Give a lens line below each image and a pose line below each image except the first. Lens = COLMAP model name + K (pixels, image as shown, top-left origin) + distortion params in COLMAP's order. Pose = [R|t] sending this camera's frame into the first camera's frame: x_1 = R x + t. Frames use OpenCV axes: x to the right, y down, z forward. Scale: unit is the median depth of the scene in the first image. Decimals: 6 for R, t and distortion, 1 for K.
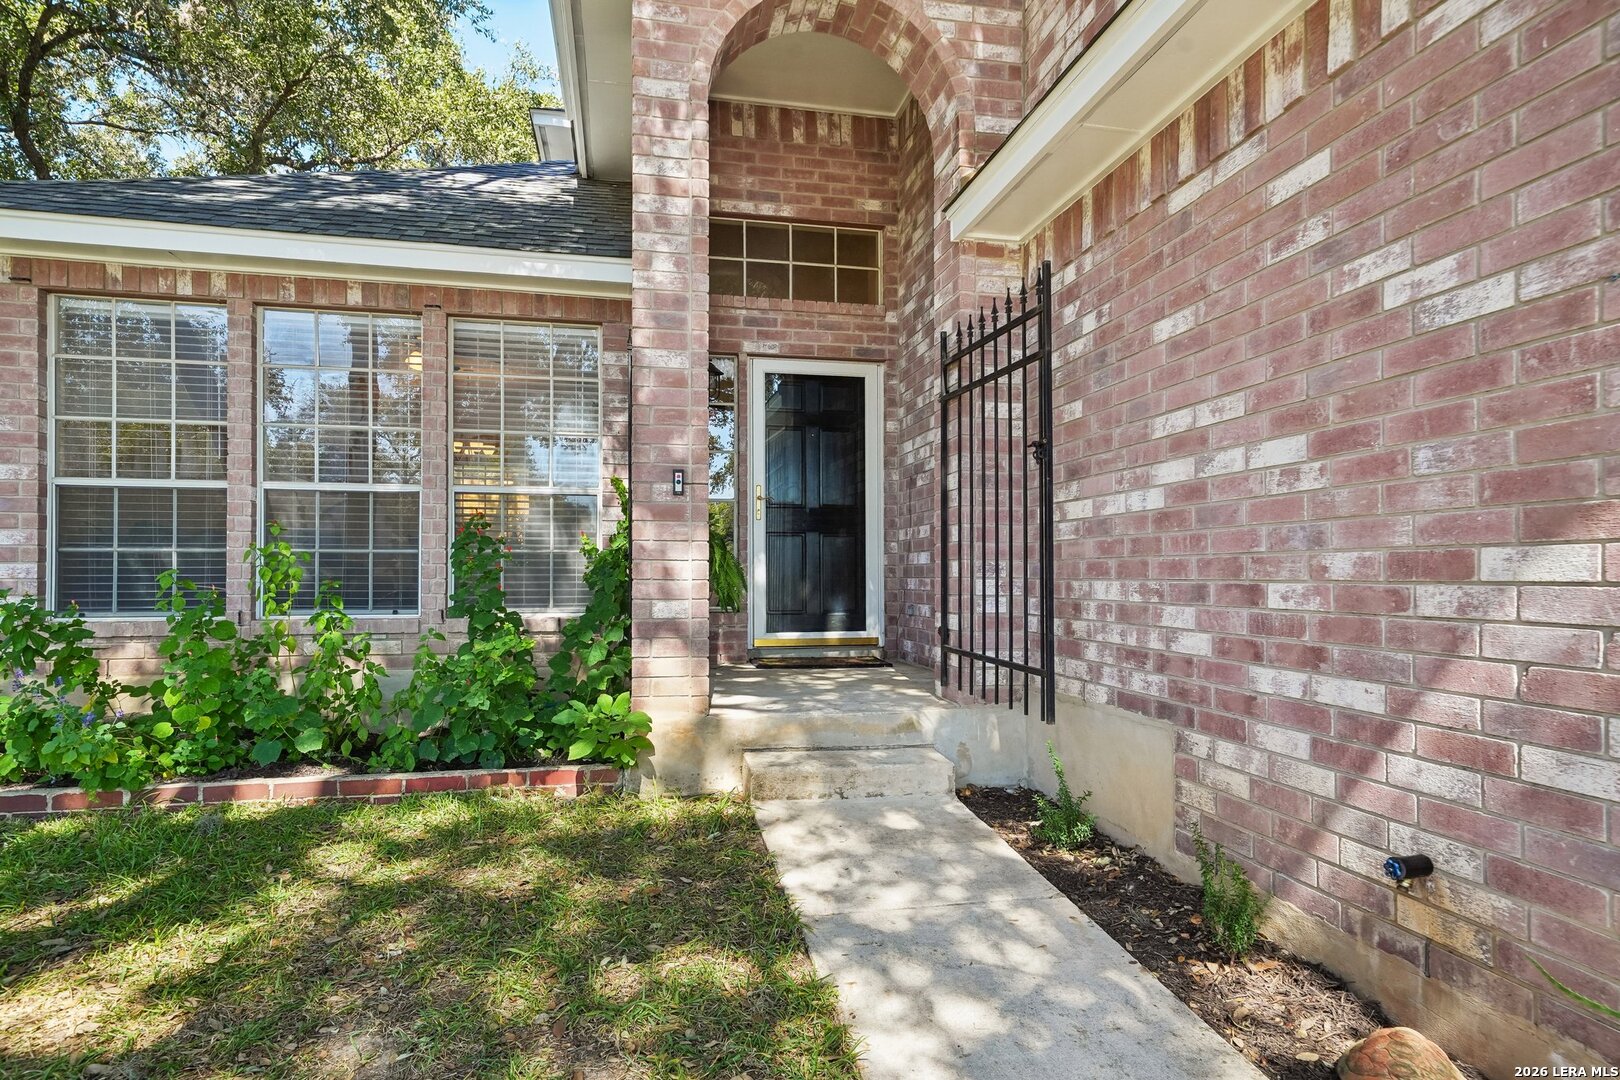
lens RADIAL K [[920.6, 0, 815.6], [0, 920.6, 554.3], [0, 0, 1]] dist [0.039619, 0.000716]
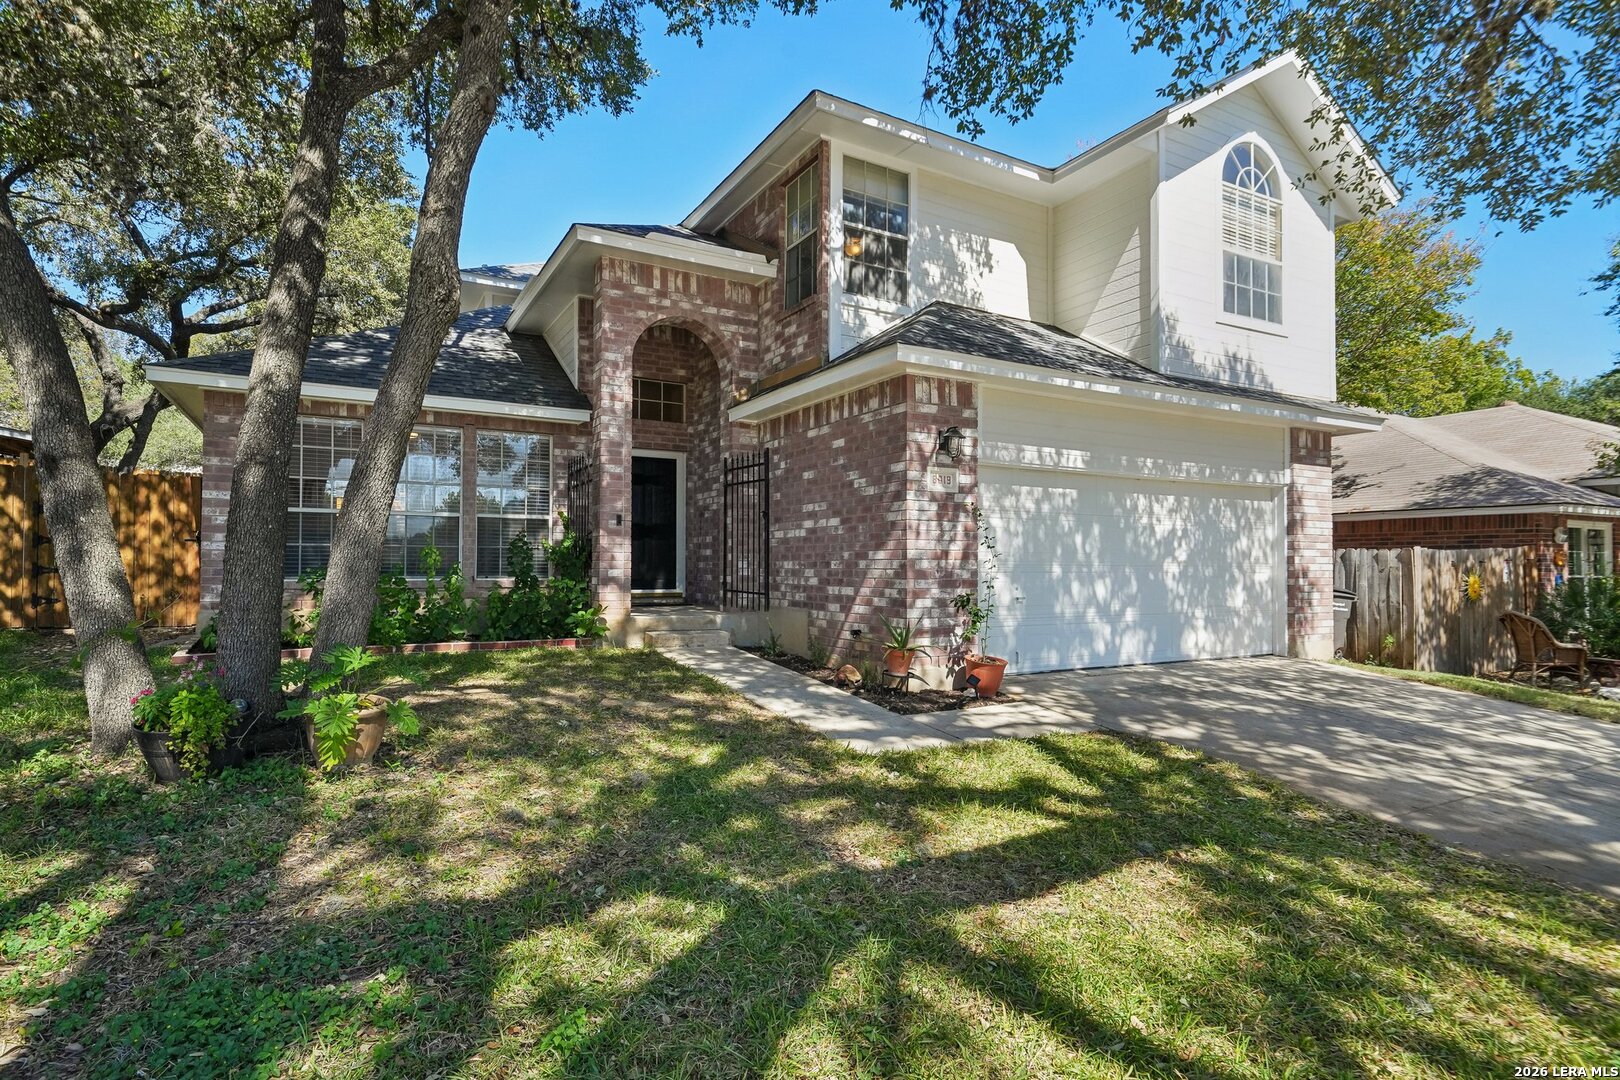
lens RADIAL K [[815.1, 0, 798.2], [0, 815.1, 539.1], [0, 0, 1]] dist [0.003611, 0.001453]
pose [[0.958684, 0.012055, 0.284216, -0.305743], [-0.008976, 0.999886, -0.012131, -0.006862], [-0.284330, 0.009079, 0.958683, -1.180314]]
